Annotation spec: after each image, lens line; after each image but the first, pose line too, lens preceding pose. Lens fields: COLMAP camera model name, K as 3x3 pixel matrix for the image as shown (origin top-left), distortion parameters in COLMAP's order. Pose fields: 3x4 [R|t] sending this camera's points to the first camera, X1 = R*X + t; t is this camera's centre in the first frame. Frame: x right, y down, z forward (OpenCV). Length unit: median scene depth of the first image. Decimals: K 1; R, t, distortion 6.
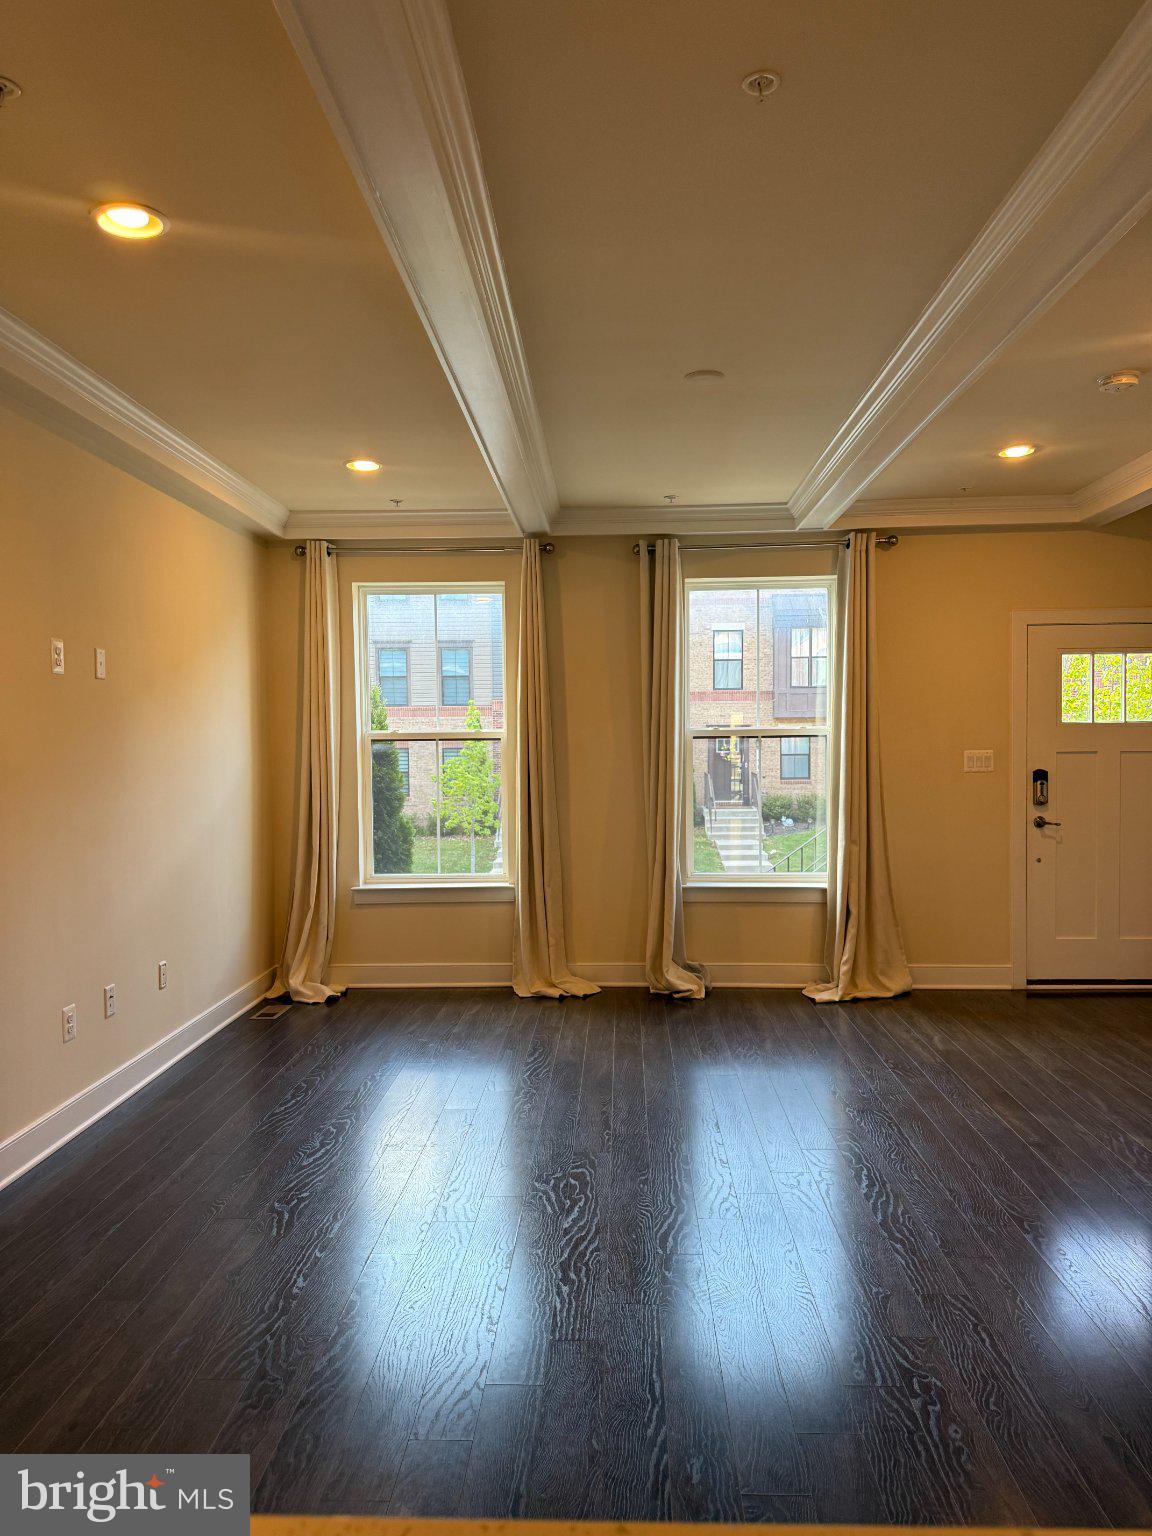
lens RADIAL K [[1064.9, 0, 571.8], [0, 1064.9, 781.4], [0, 0, 1]] dist [0.143322, -0.238936]
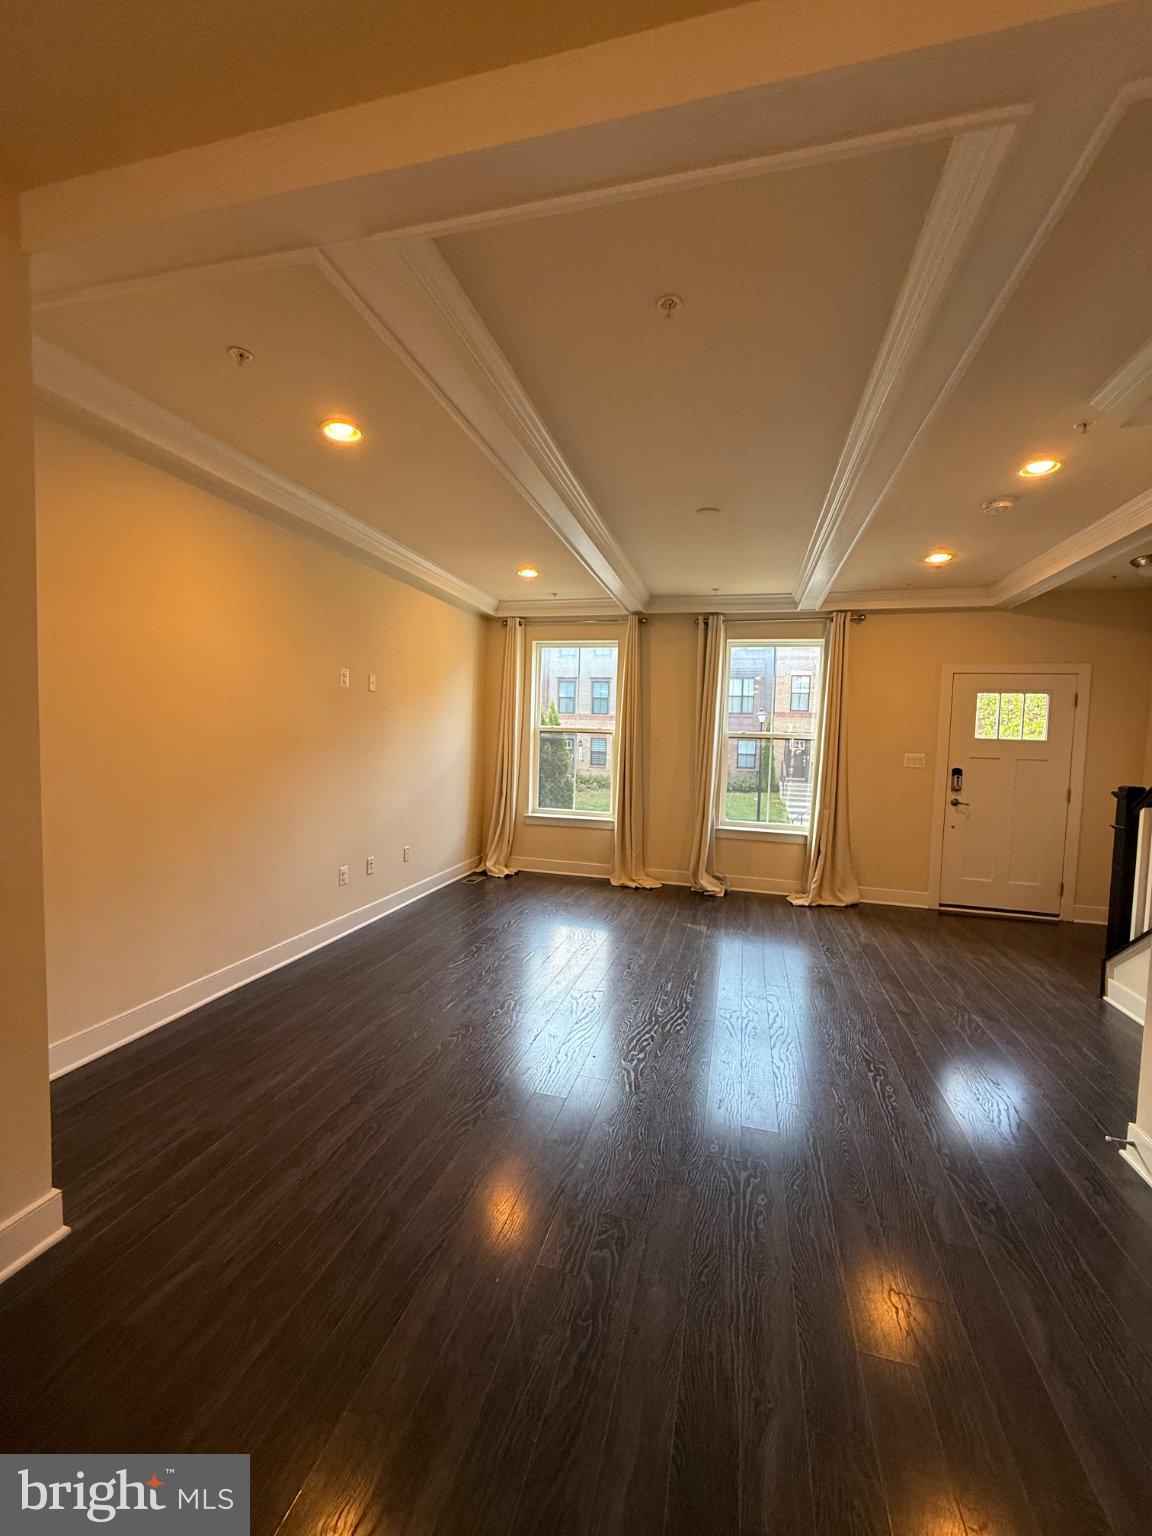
lens RADIAL K [[607.9, 0, 576.0], [0, 607.9, 768.0], [0, 0, 1]] dist [0.001970, 0.000361]
pose [[0.975485, 0.052841, -0.213628, 0.091181], [-0.049648, 0.998561, 0.020289, -0.001736], [0.214392, -0.009185, 0.976704, 0.045512]]
